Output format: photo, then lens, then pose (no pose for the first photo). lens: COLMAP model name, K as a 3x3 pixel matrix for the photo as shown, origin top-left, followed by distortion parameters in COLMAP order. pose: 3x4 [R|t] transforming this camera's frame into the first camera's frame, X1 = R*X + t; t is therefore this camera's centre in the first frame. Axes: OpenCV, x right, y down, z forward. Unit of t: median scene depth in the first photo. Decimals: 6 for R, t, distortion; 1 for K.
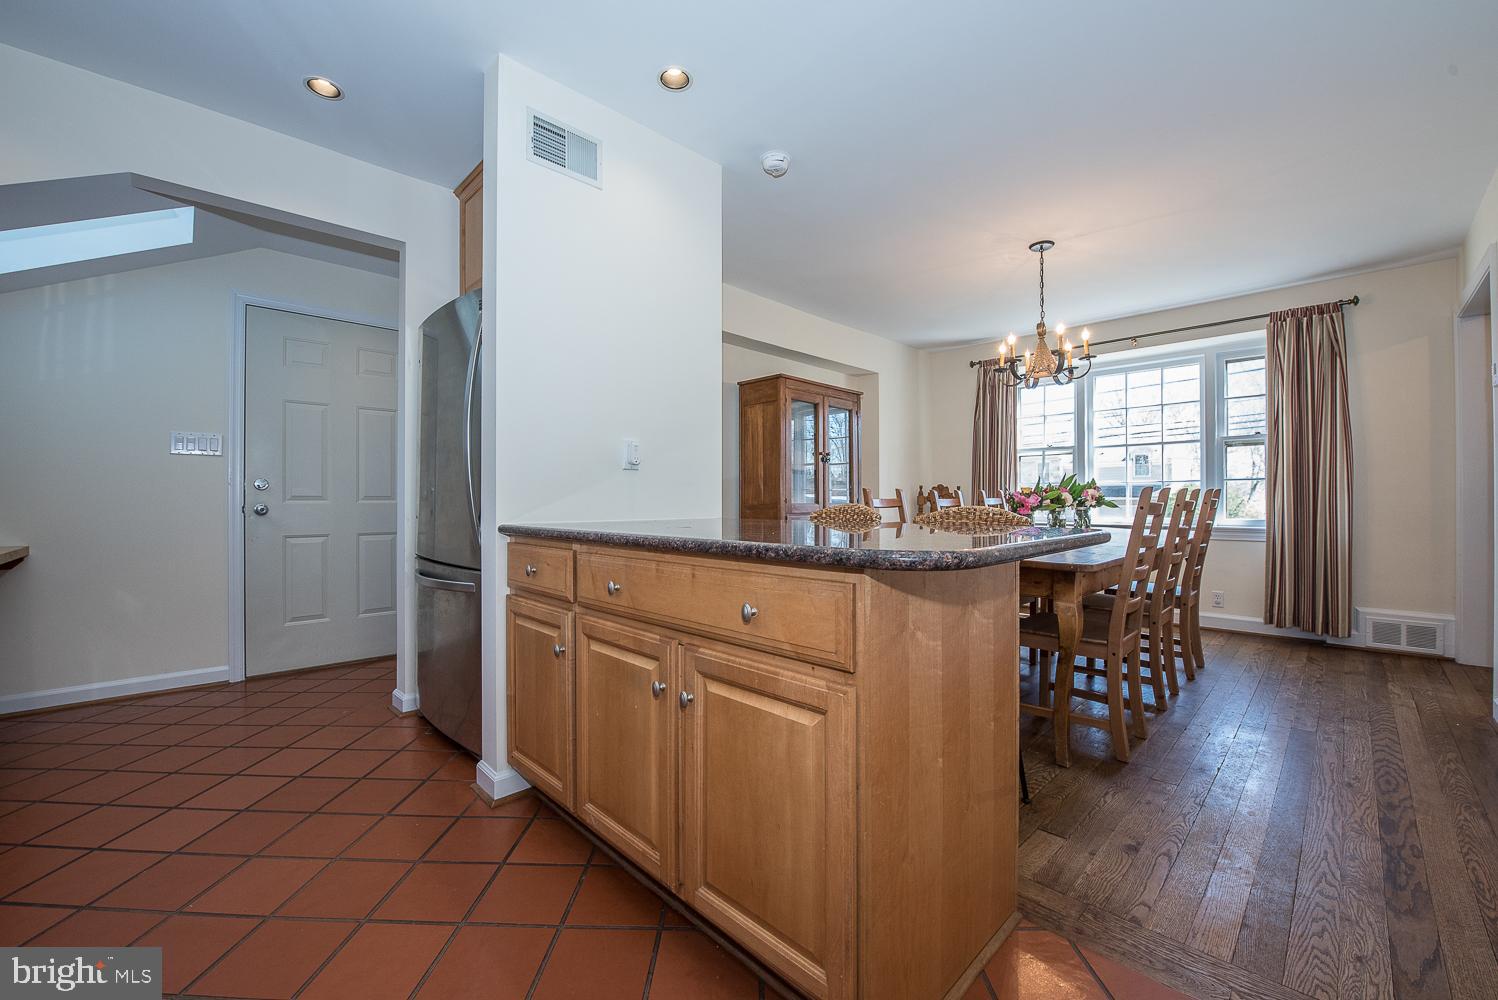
lens RADIAL K [[592.9, 0, 749.0], [0, 592.9, 500.0], [0, 0, 1]] dist [-0.016833, -0.002584]
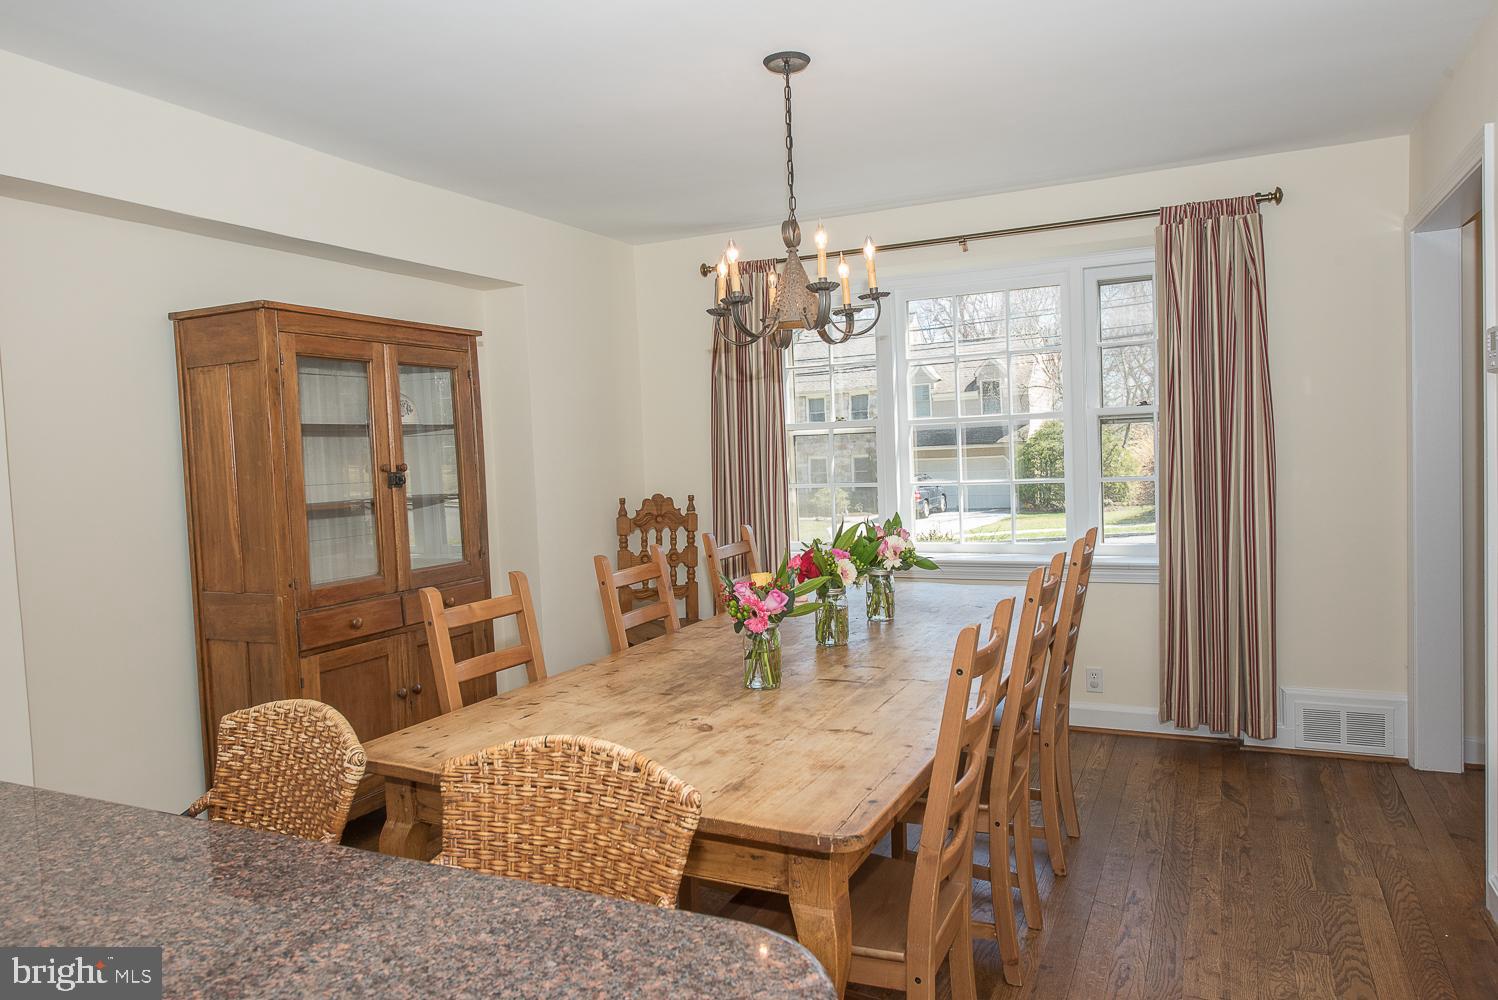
lens RADIAL K [[983.1, 0, 749.0], [0, 983.1, 500.0], [0, 0, 1]] dist [0.003290, -0.005531]
pose [[0.940109, -0.051421, 0.336972, 0.147378], [0.036415, 0.998050, 0.050705, -0.093651], [-0.338922, -0.035398, 0.940148, 0.192066]]
